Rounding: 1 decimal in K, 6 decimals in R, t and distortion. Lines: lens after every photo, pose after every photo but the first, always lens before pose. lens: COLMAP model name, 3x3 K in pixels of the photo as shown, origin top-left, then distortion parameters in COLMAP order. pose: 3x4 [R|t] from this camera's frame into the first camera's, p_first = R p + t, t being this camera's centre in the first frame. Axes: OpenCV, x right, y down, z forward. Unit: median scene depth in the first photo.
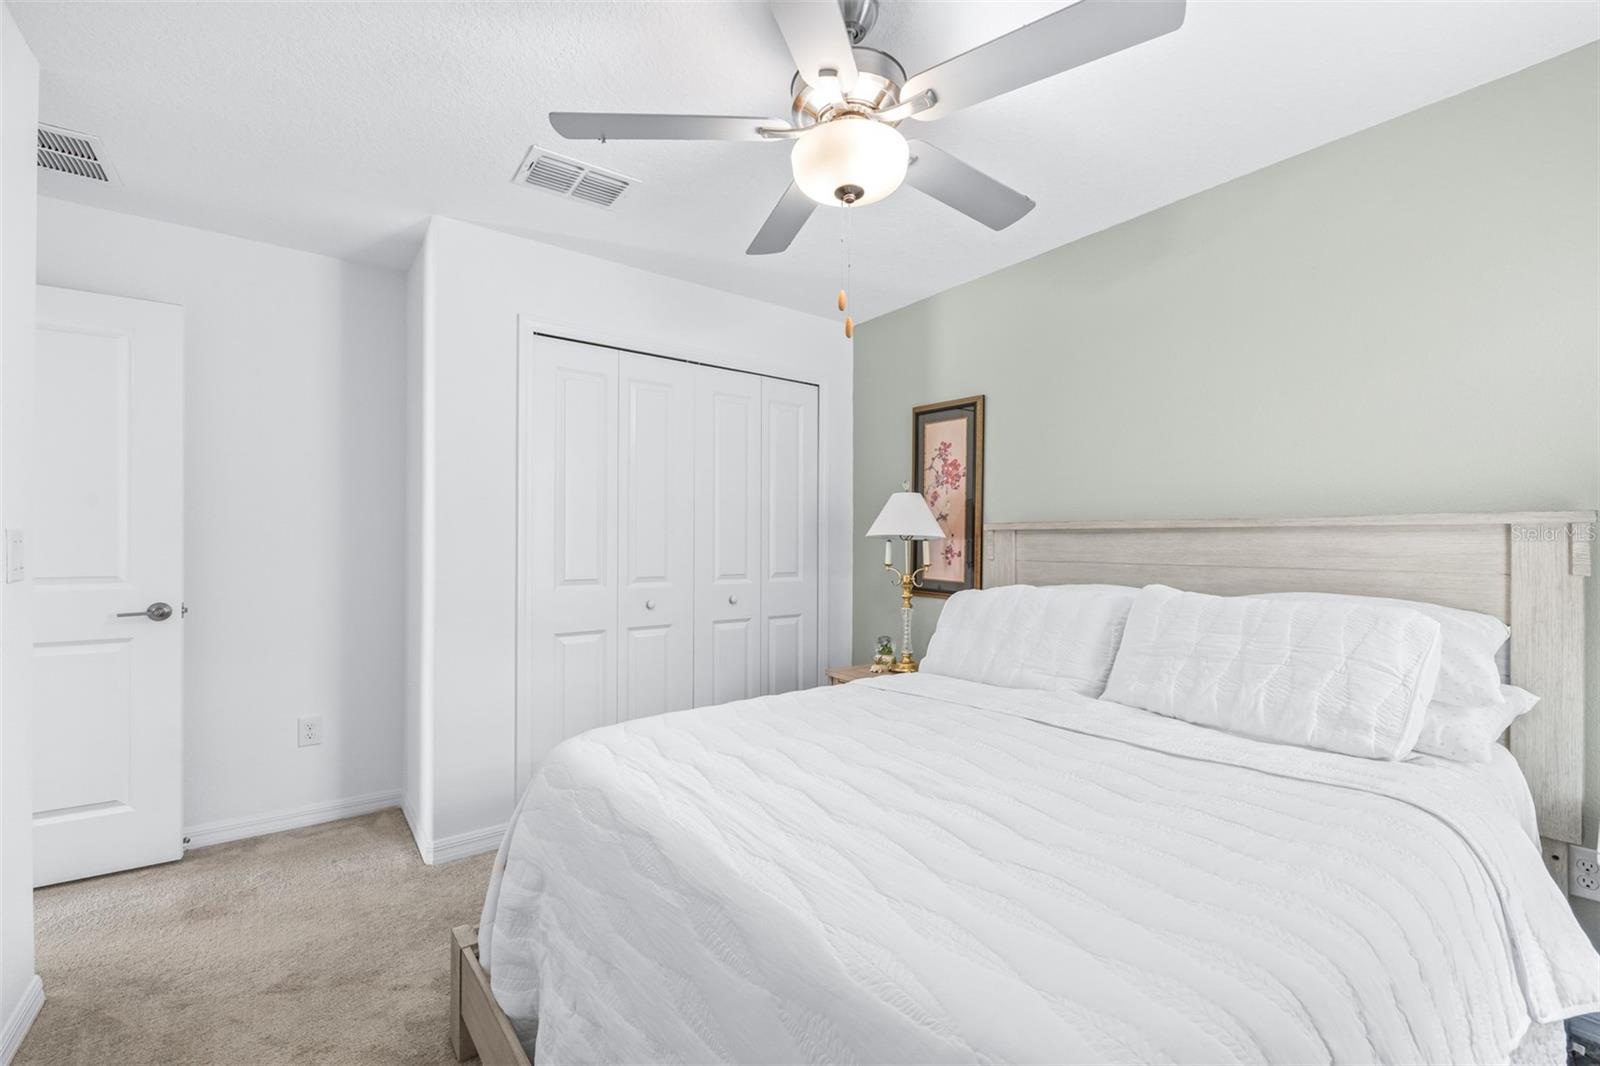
lens RADIAL K [[680.5, 0, 801.3], [0, 680.5, 541.7], [0, 0, 1]] dist [0.000865, -0.000567]
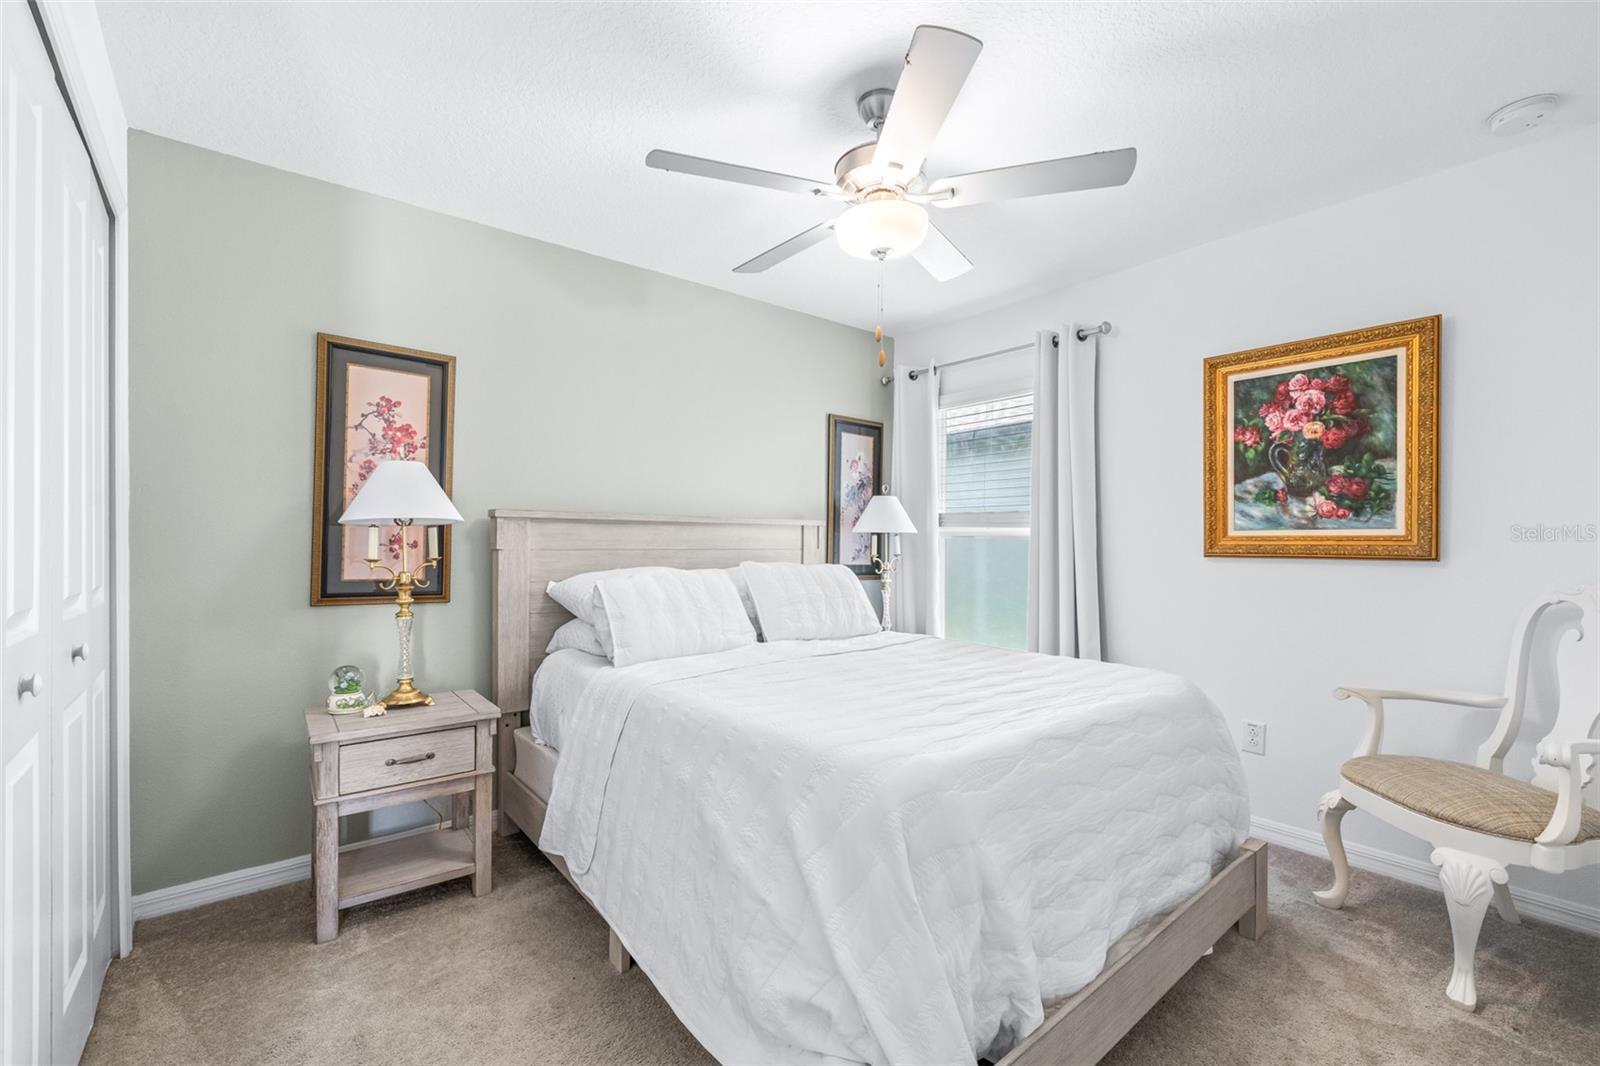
lens RADIAL K [[680.5, 0, 801.0], [0, 680.5, 540.8], [0, 0, 1]] dist [0.000865, -0.000567]
pose [[-0.034116, -0.008547, 0.999381, -0.598541], [-0.010509, 0.999911, 0.008193, 0.002791], [-0.999363, -0.010223, -0.034203, 0.590354]]
